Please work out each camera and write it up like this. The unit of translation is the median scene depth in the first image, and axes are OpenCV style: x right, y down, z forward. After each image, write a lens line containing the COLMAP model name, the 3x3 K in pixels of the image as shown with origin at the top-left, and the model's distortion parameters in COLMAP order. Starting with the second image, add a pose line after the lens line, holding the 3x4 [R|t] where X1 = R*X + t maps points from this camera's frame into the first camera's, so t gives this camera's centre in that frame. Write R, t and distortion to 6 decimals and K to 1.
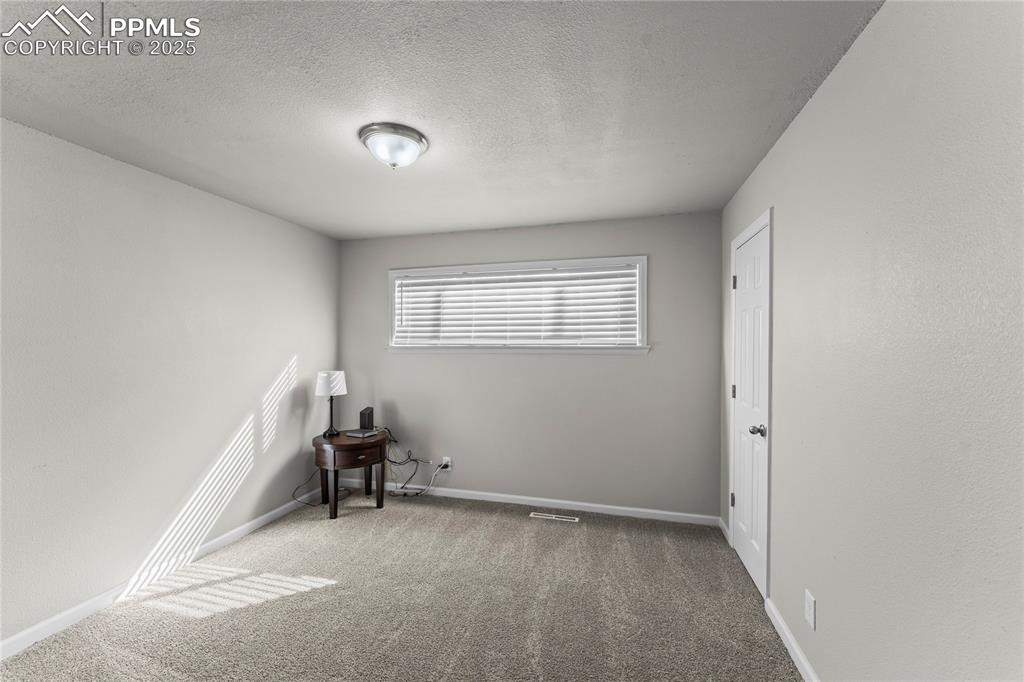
lens RADIAL K [[406.9, 0, 510.5], [0, 406.9, 343.8], [0, 0, 1]] dist [-0.000122, 0.000022]
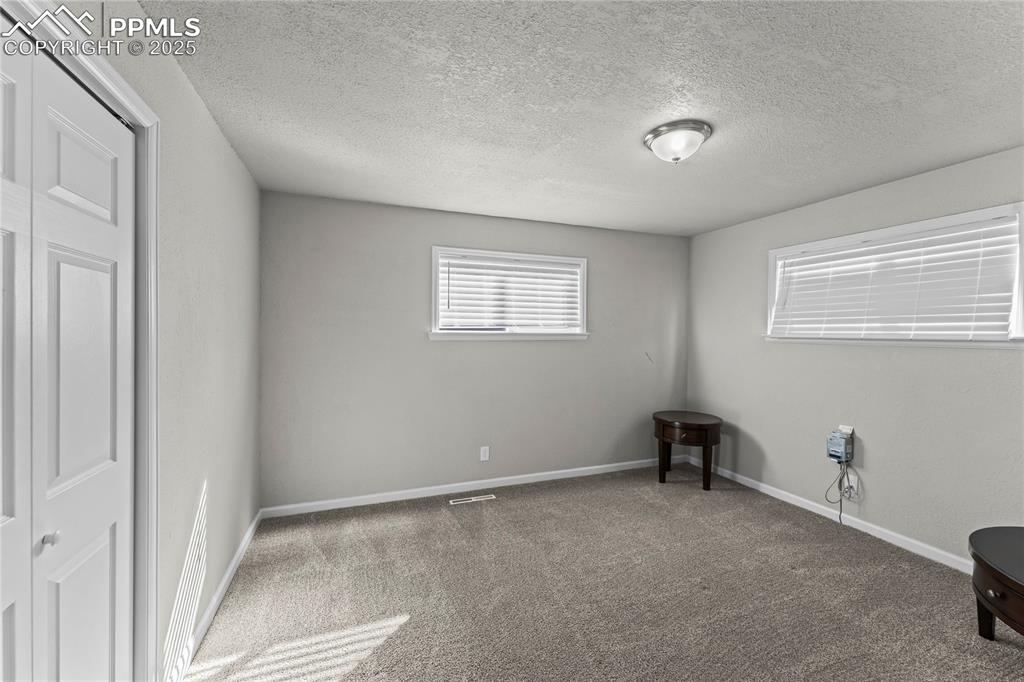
lens RADIAL K [[406.9, 0, 512.7], [0, 406.9, 335.6], [0, 0, 1]] dist [-0.000122, 0.000022]
pose [[0.800561, 0.000726, 0.599250, -0.684794], [-0.009668, 0.999885, 0.011704, -0.000864], [-0.599173, -0.015163, 0.800476, 0.196962]]
